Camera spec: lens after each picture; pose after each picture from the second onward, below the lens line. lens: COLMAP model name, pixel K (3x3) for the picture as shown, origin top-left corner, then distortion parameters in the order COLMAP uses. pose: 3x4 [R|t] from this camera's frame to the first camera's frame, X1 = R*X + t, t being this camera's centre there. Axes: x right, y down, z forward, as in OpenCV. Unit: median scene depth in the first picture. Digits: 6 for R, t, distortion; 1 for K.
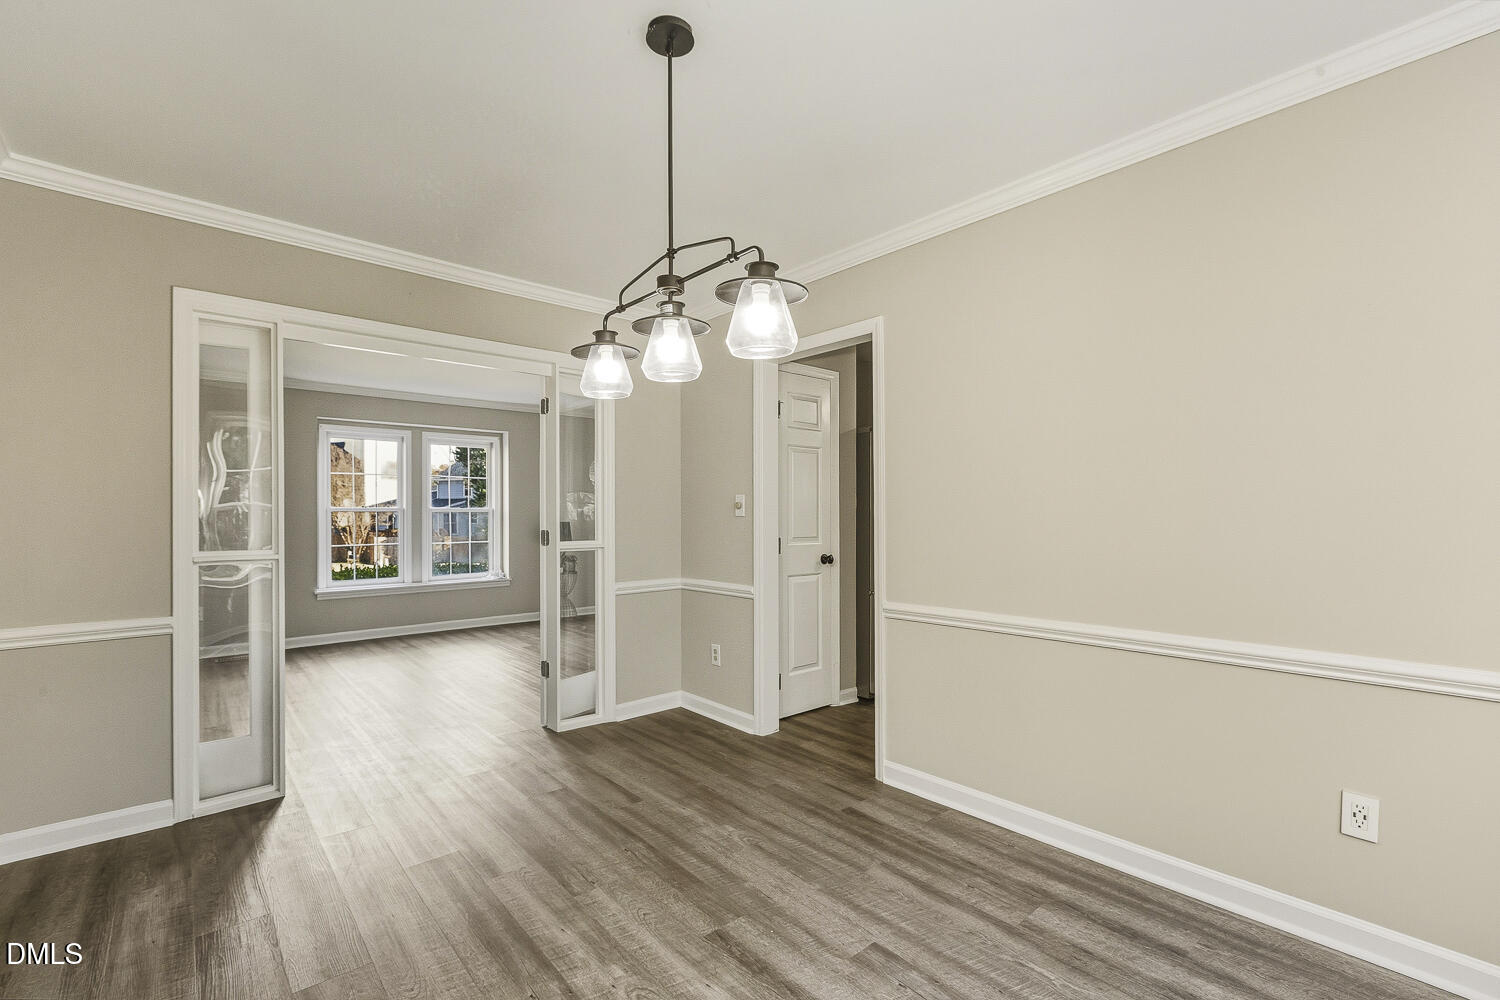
lens RADIAL K [[666.1, 0, 759.4], [0, 666.1, 508.9], [0, 0, 1]] dist [0.001088, 0.000361]
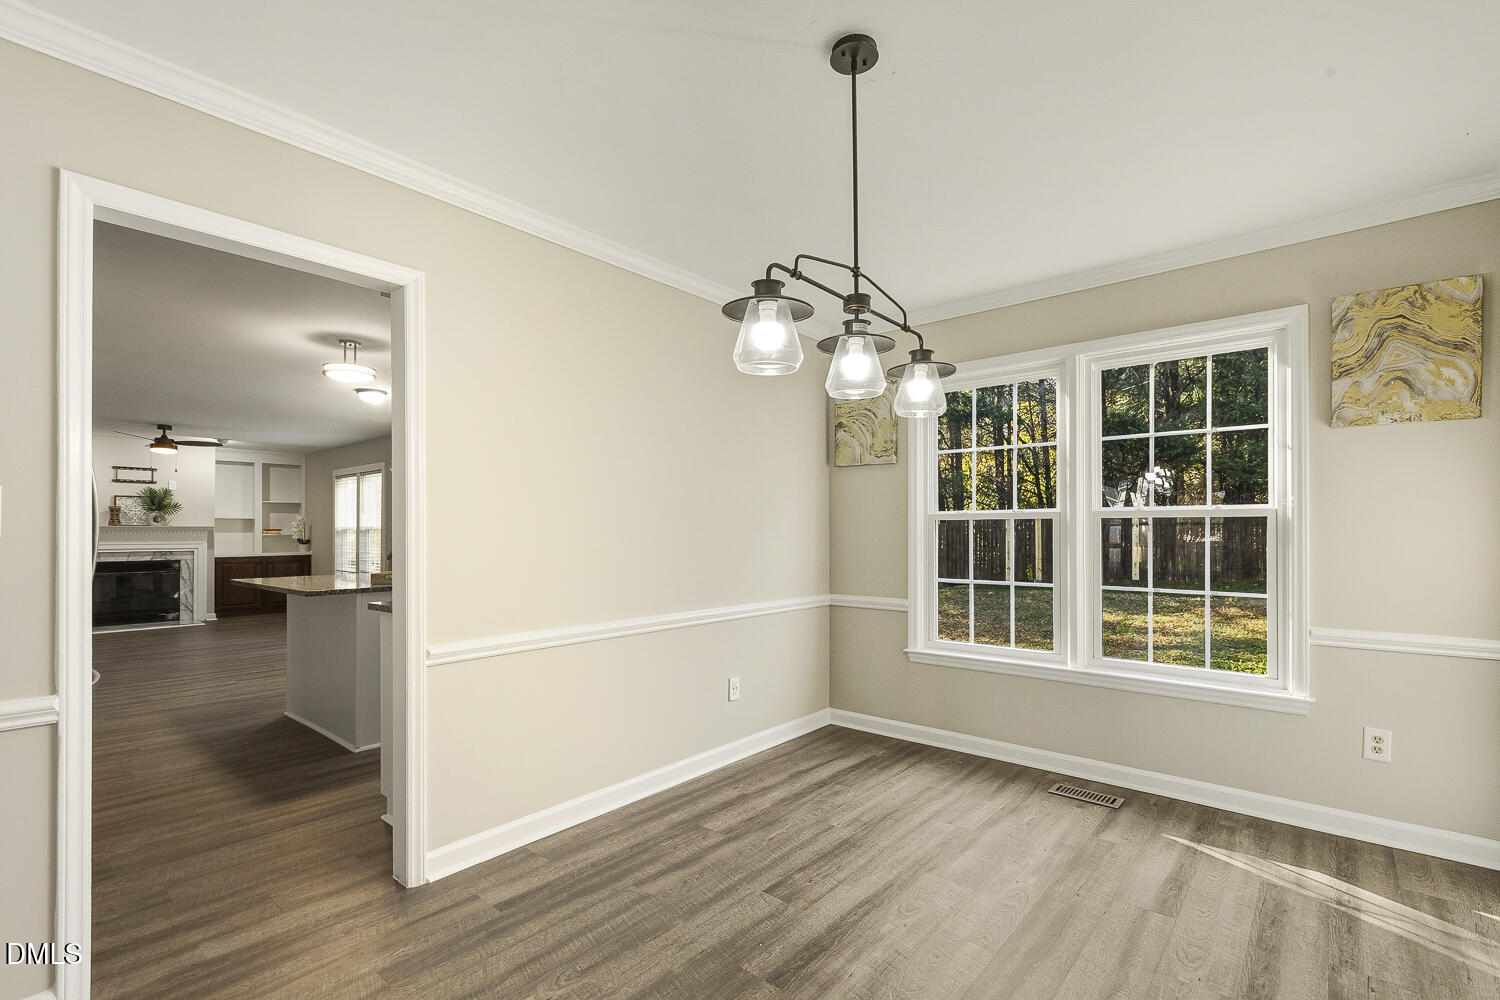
lens RADIAL K [[666.1, 0, 750.8], [0, 666.1, 527.3], [0, 0, 1]] dist [0.001088, 0.000361]
pose [[-0.133150, 0.010607, 0.991039, -0.910461], [-0.004663, 0.999925, -0.011329, 0.009957], [-0.991085, -0.006130, -0.133090, 1.062069]]
